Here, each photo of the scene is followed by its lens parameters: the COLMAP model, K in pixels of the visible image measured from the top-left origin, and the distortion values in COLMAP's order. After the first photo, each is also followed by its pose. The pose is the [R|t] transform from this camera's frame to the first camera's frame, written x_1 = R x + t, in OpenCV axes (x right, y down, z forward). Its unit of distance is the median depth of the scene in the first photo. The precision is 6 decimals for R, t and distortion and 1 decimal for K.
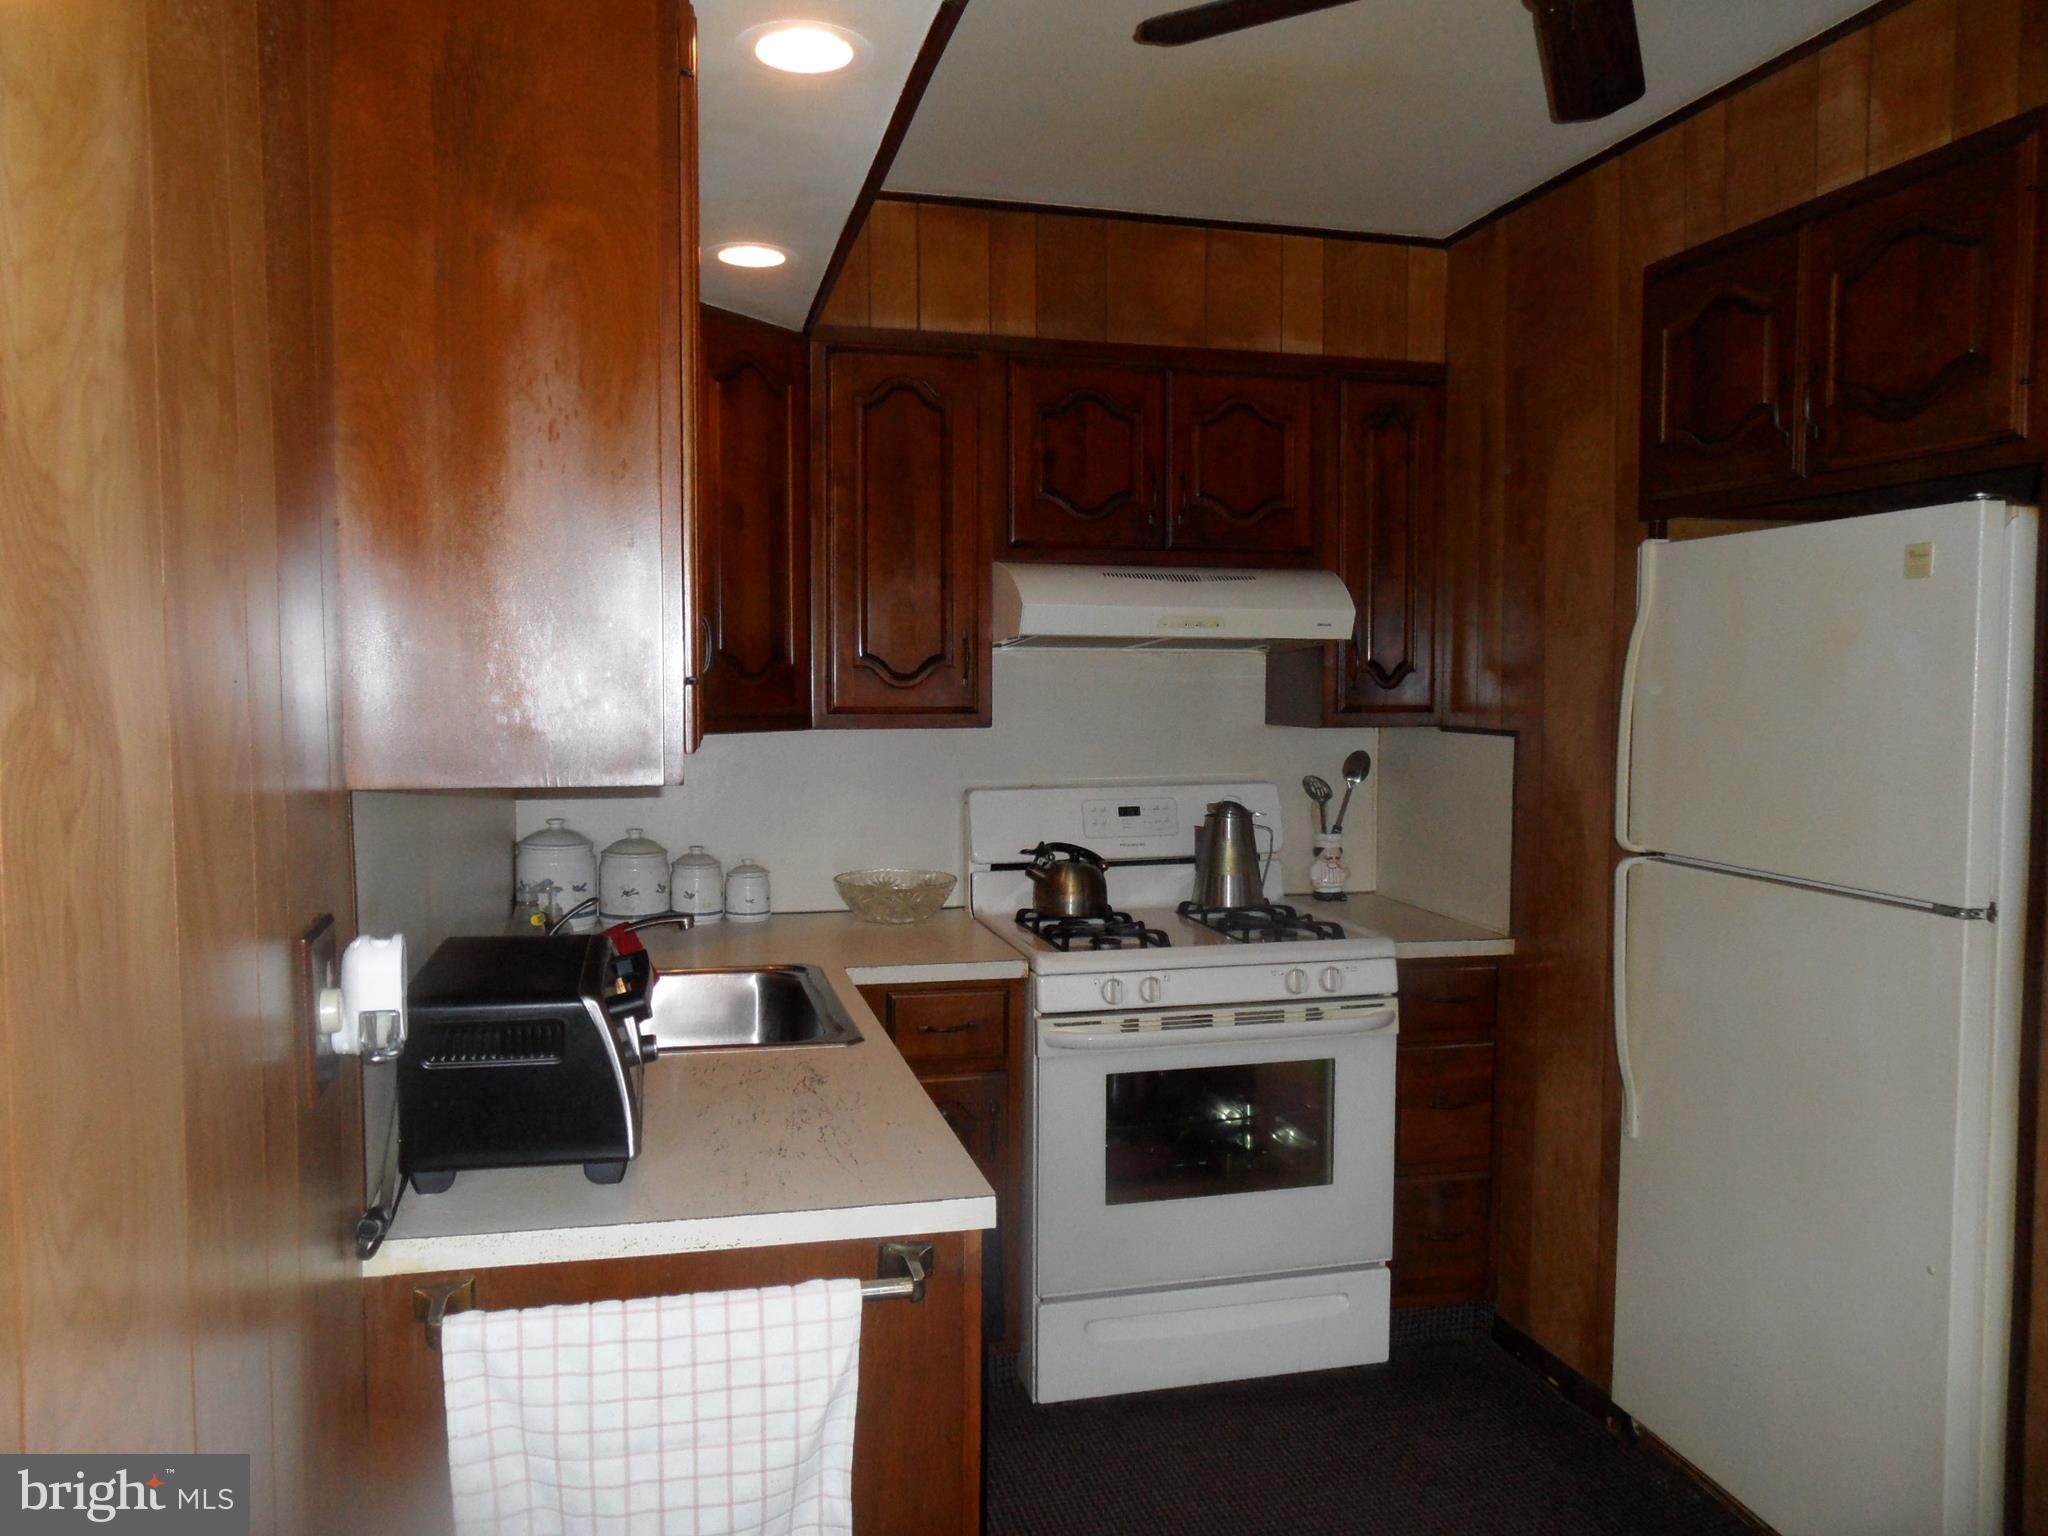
lens RADIAL K [[1504.1, 0, 1016.7], [0, 1504.1, 750.2], [0, 0, 1]] dist [-0.023459, 0.008818]
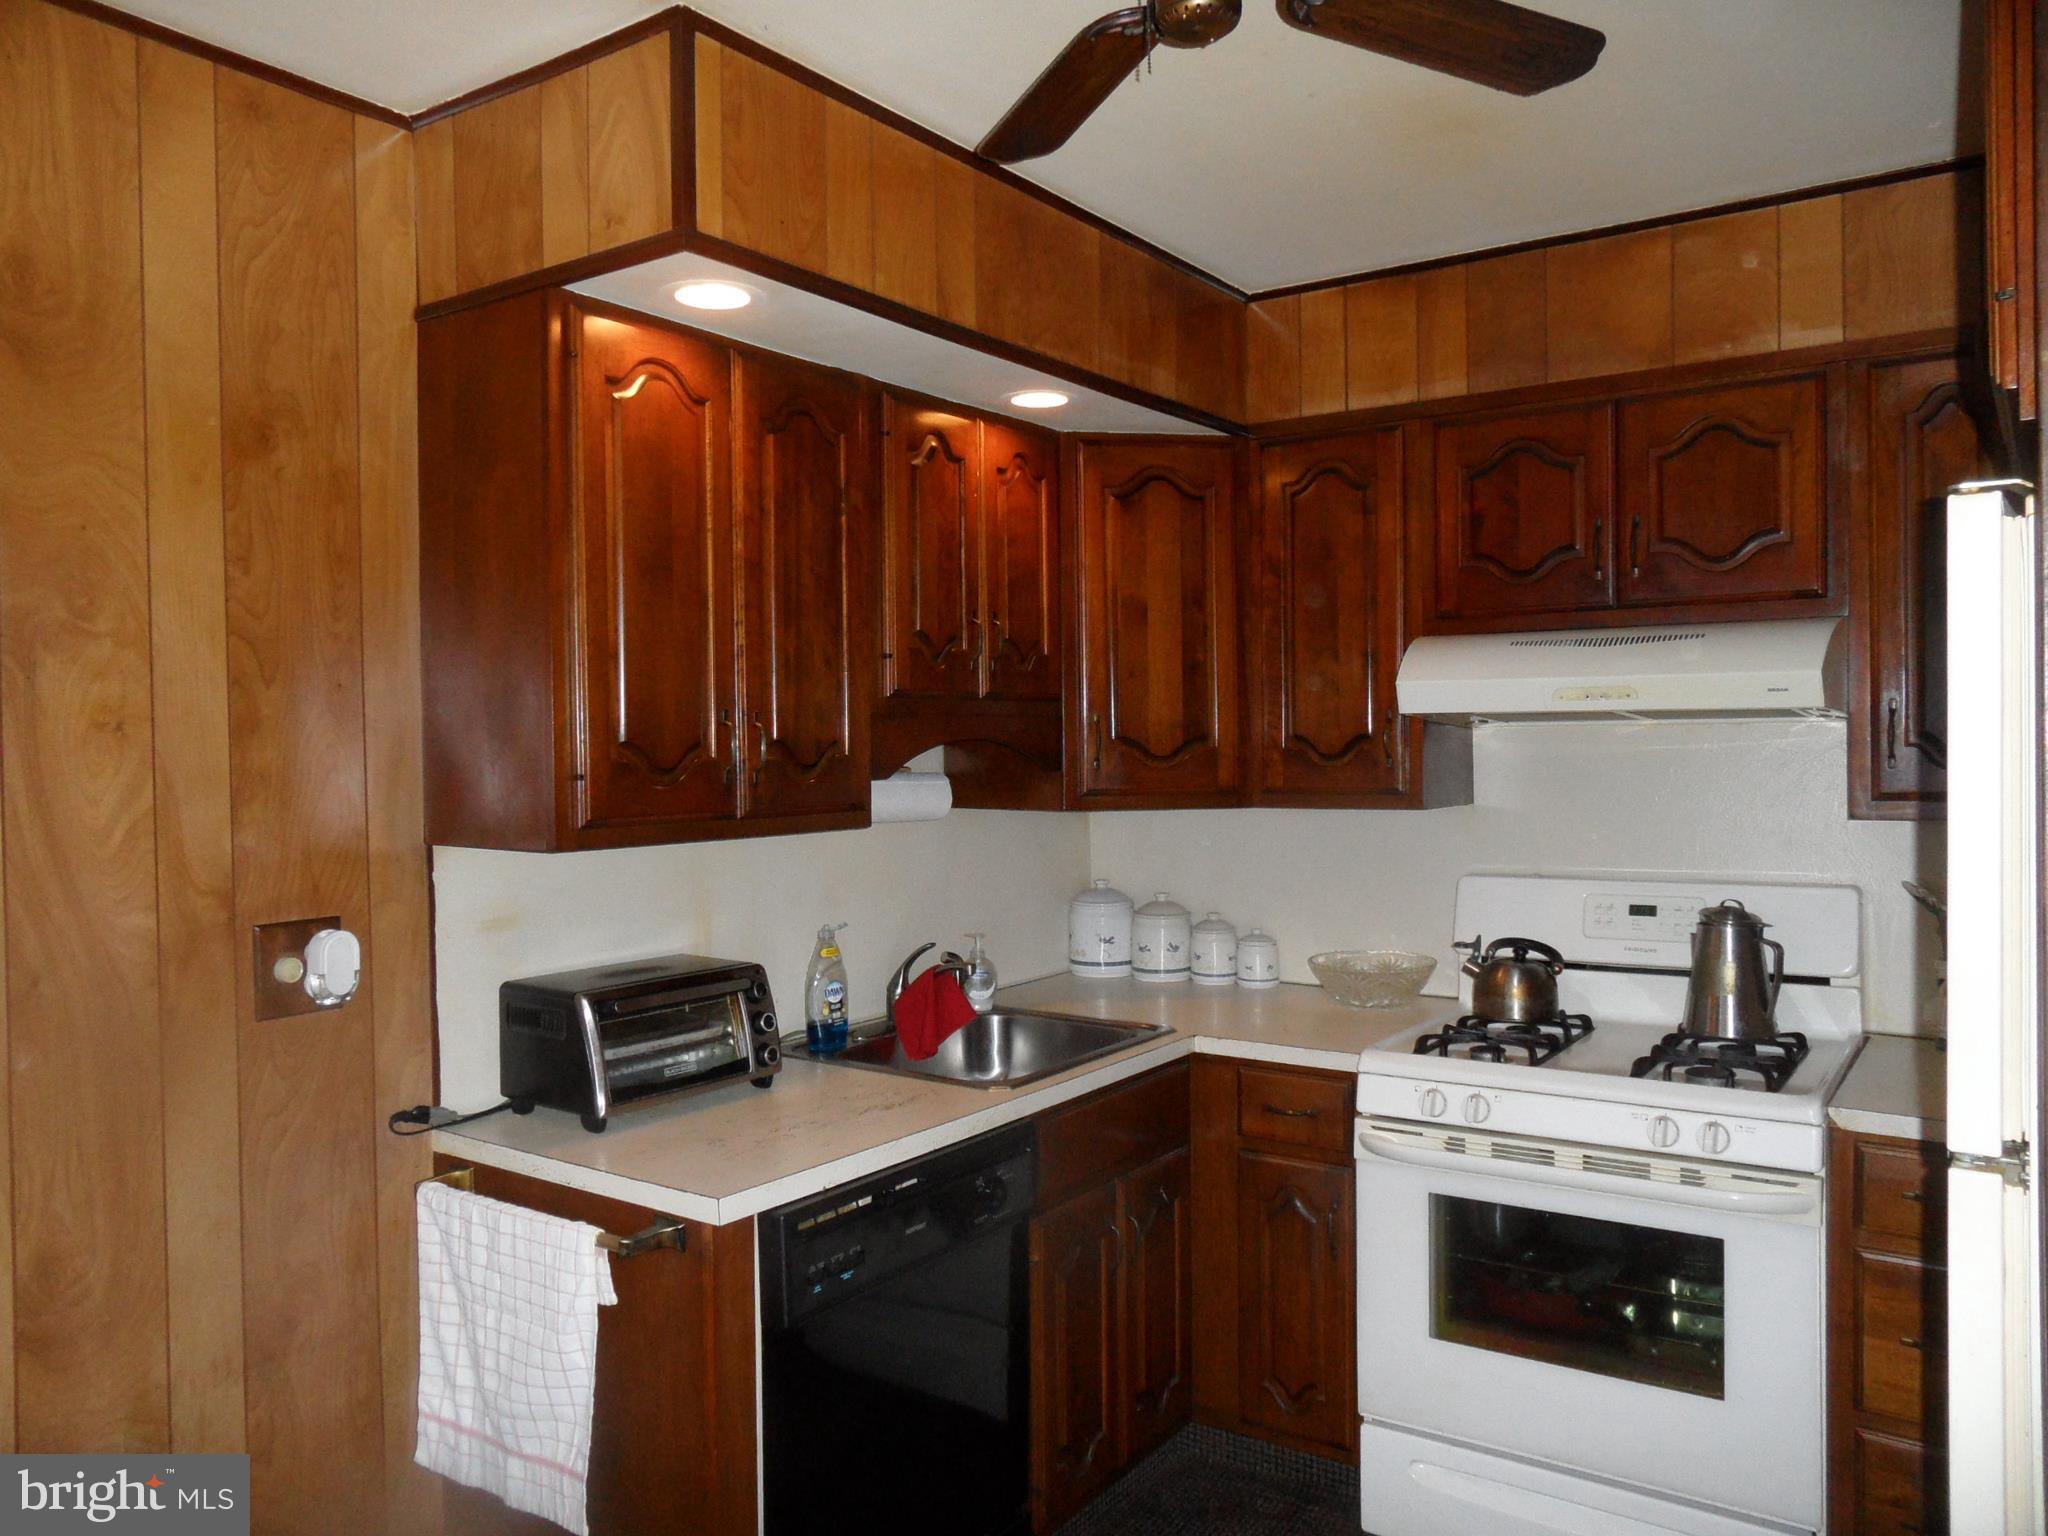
lens RADIAL K [[1504.1, 0, 1016.7], [0, 1504.1, 750.2], [0, 0, 1]] dist [-0.023459, 0.008818]
pose [[0.653436, -0.004889, -0.756966, 0.543179], [-0.023456, 0.999368, -0.026703, -0.021832], [0.756618, 0.035204, 0.652908, 0.187949]]
